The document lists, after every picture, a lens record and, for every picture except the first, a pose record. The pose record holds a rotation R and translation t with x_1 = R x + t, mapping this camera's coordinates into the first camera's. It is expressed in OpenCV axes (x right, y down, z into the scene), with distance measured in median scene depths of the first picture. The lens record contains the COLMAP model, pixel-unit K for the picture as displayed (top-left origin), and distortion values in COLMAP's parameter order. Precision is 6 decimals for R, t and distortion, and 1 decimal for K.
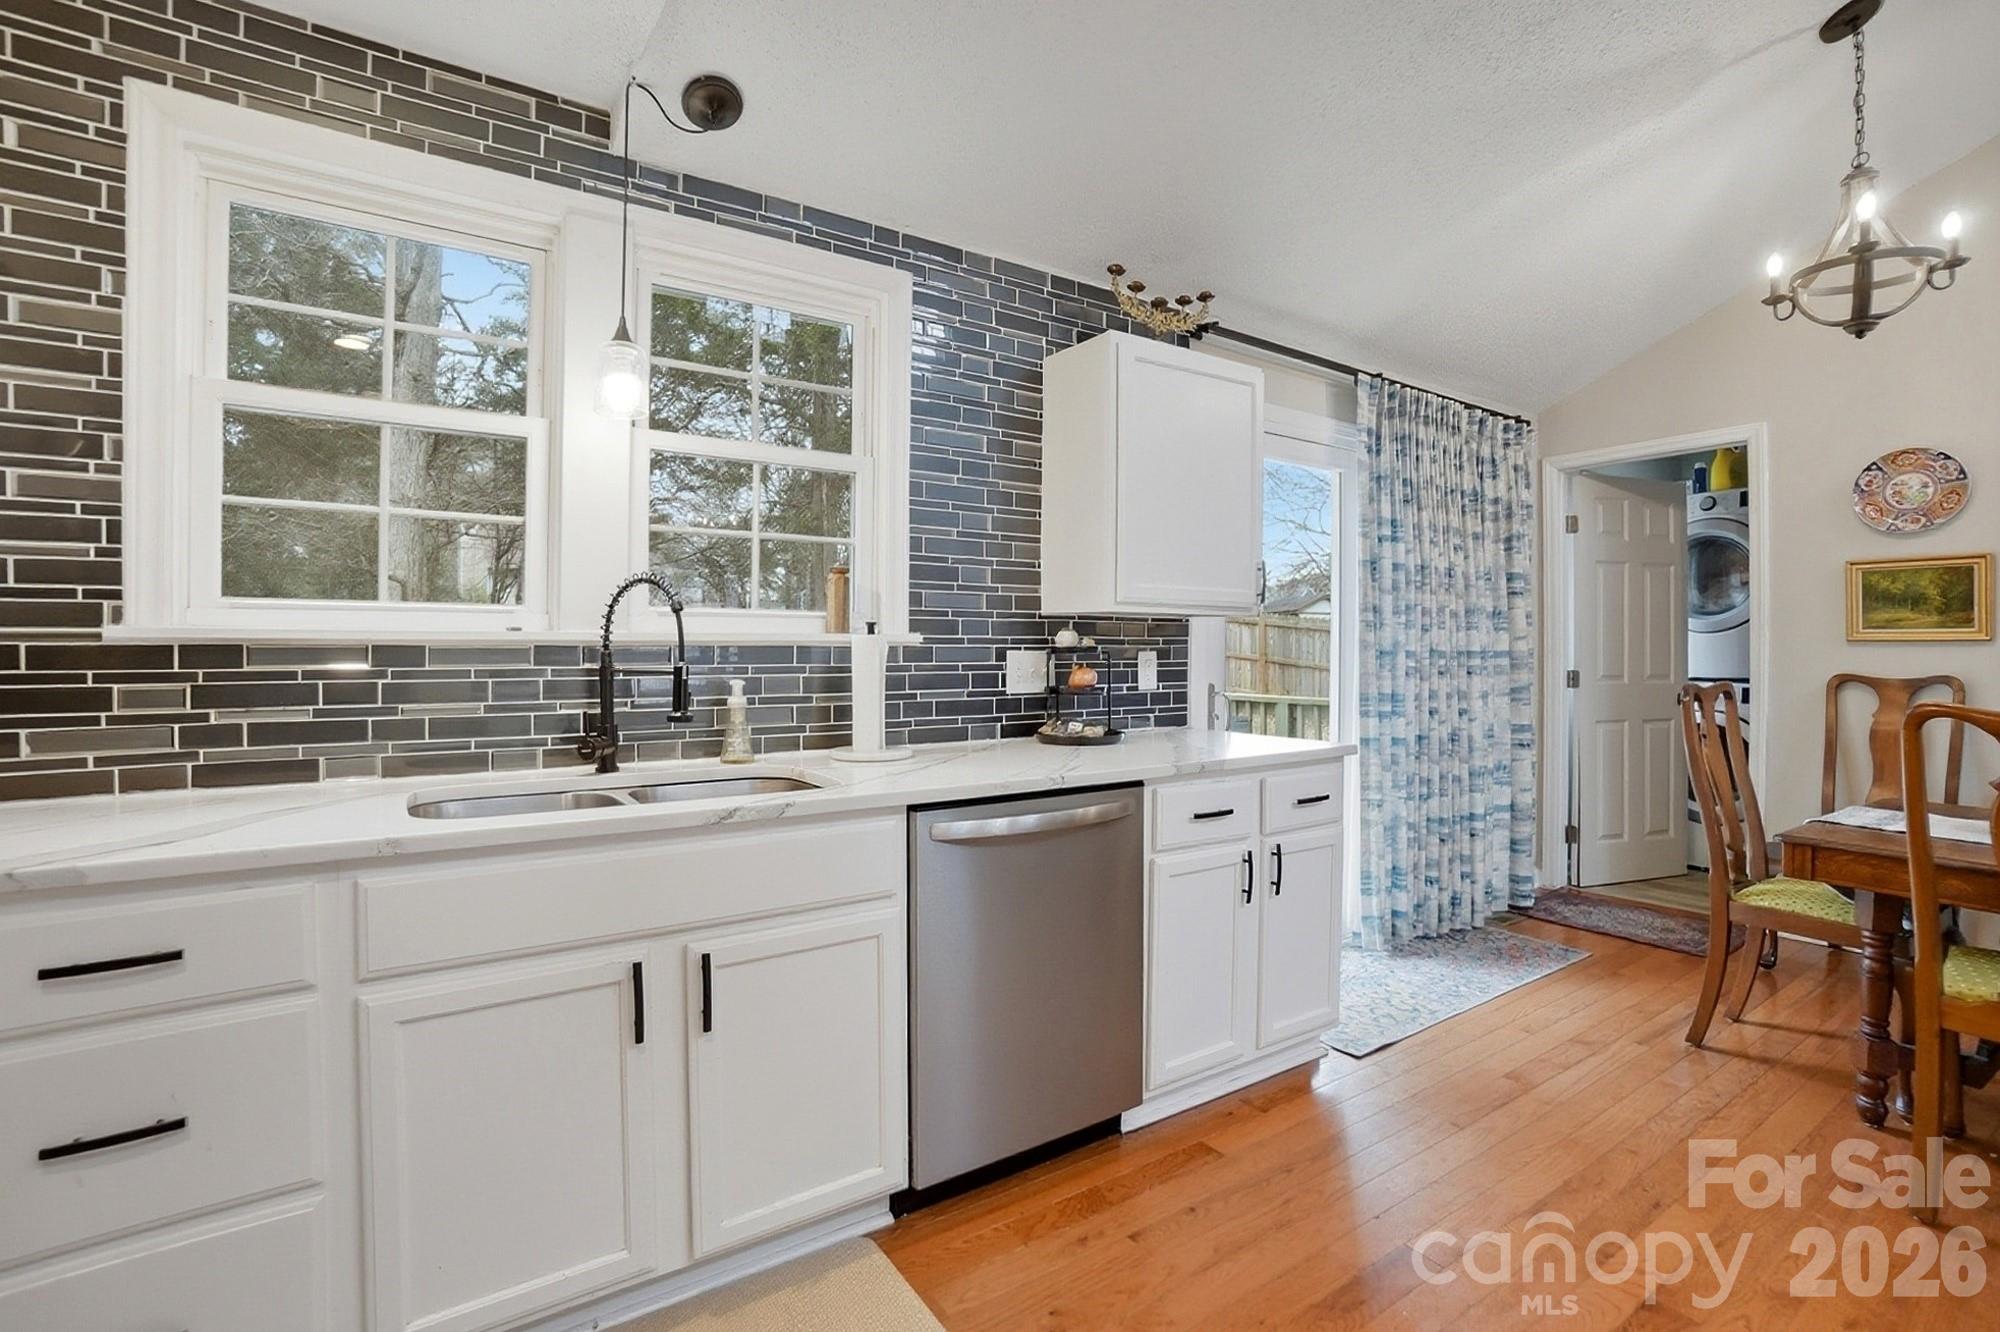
lens RADIAL K [[930.3, 0, 999.6], [0, 930.3, 650.9], [0, 0, 1]] dist [-0.046897, 0.012858]
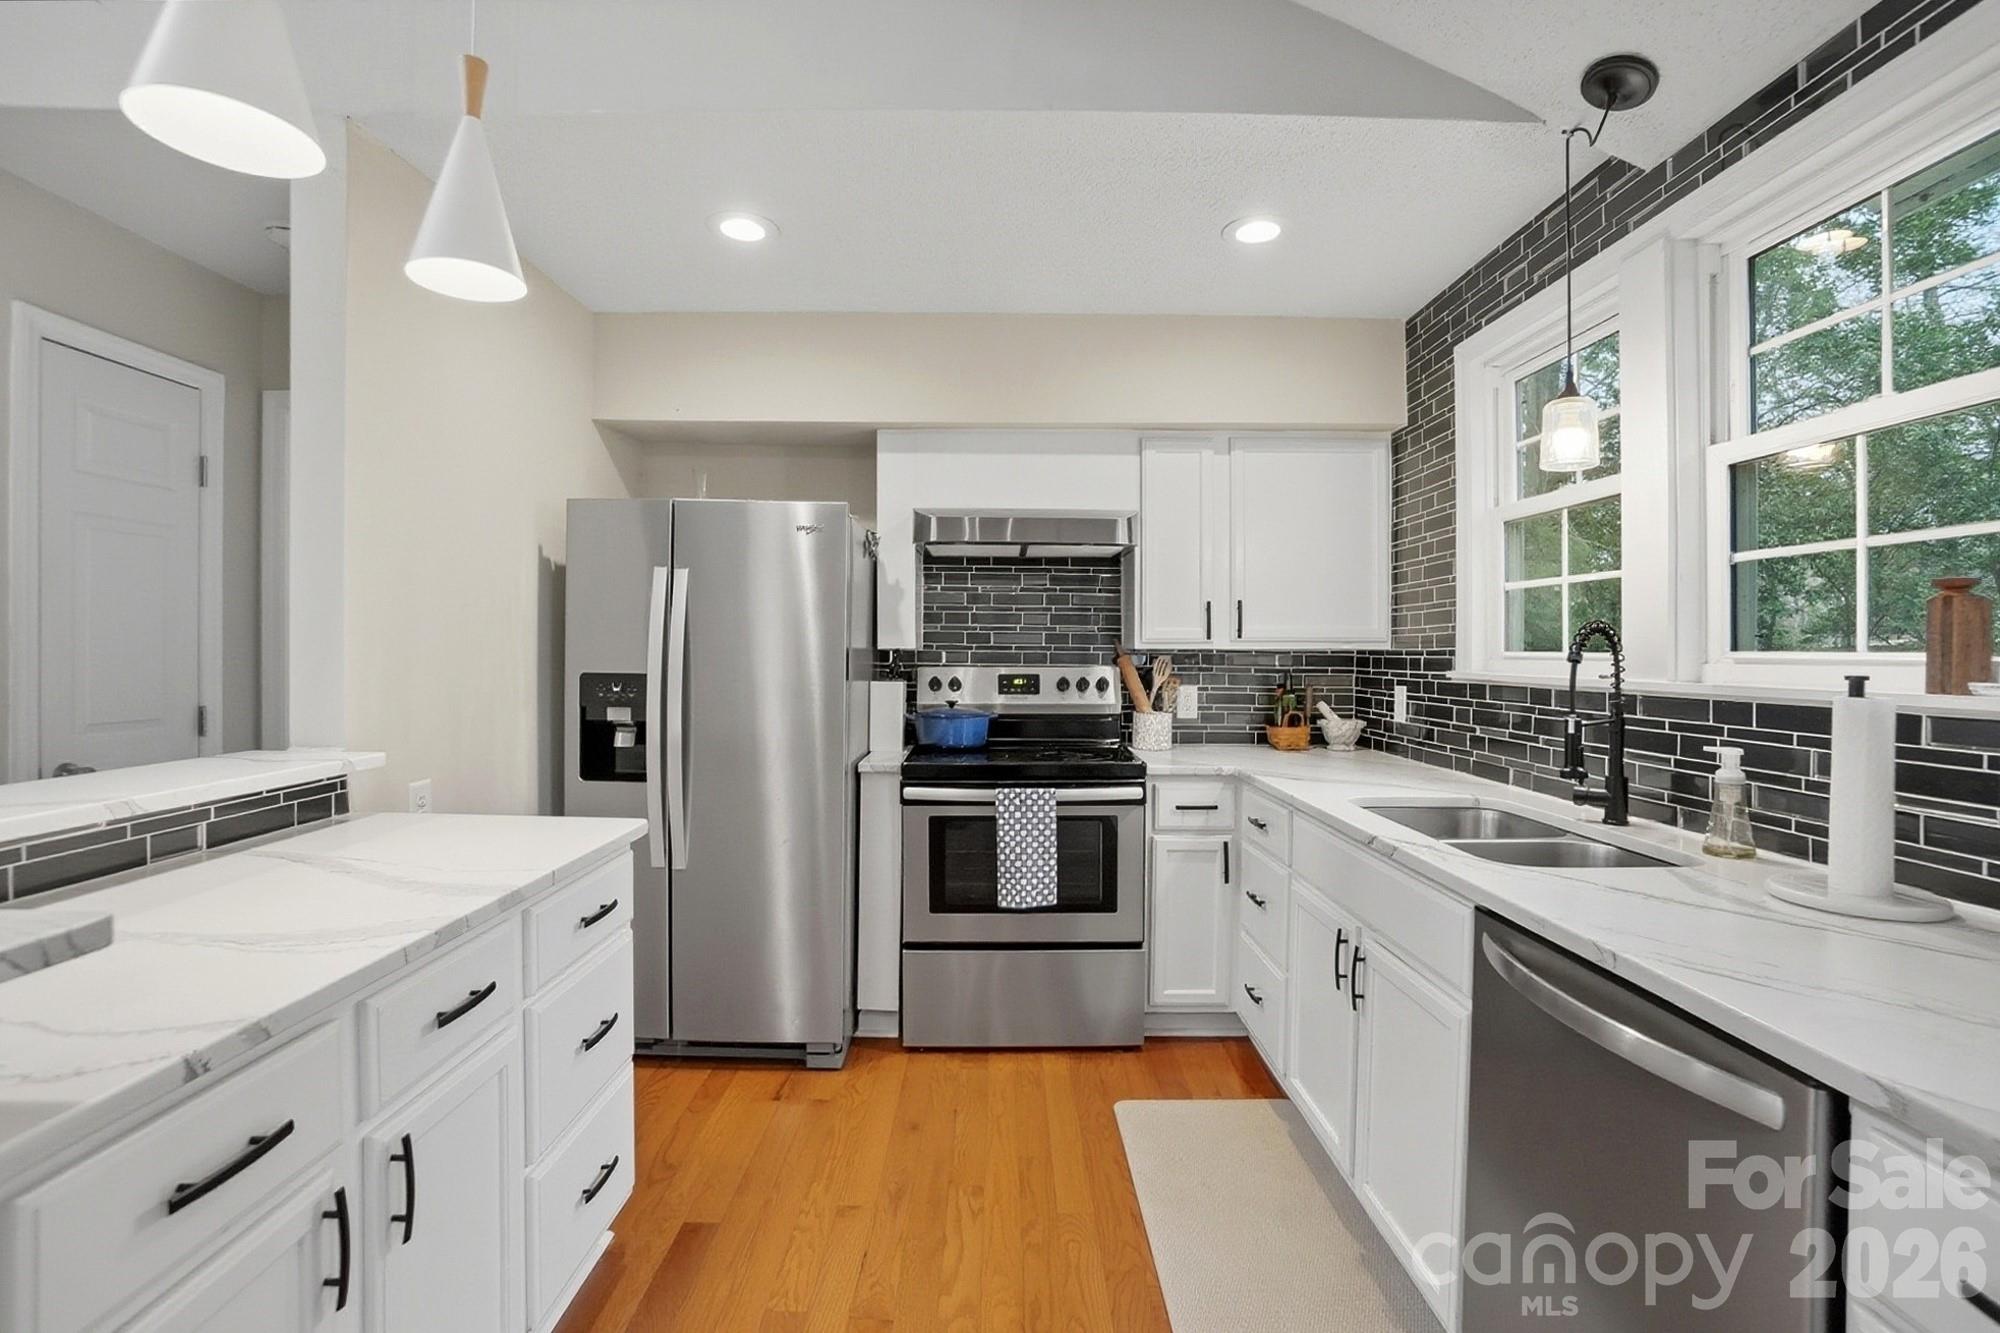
lens RADIAL K [[930.3, 0, 999.6], [0, 930.3, 651.4], [0, 0, 1]] dist [-0.046897, 0.012858]
pose [[-0.561888, -0.002959, -0.827208, 0.424981], [-0.001741, 0.999996, -0.002395, -0.027360], [0.827211, 0.000095, -0.561891, 0.570551]]
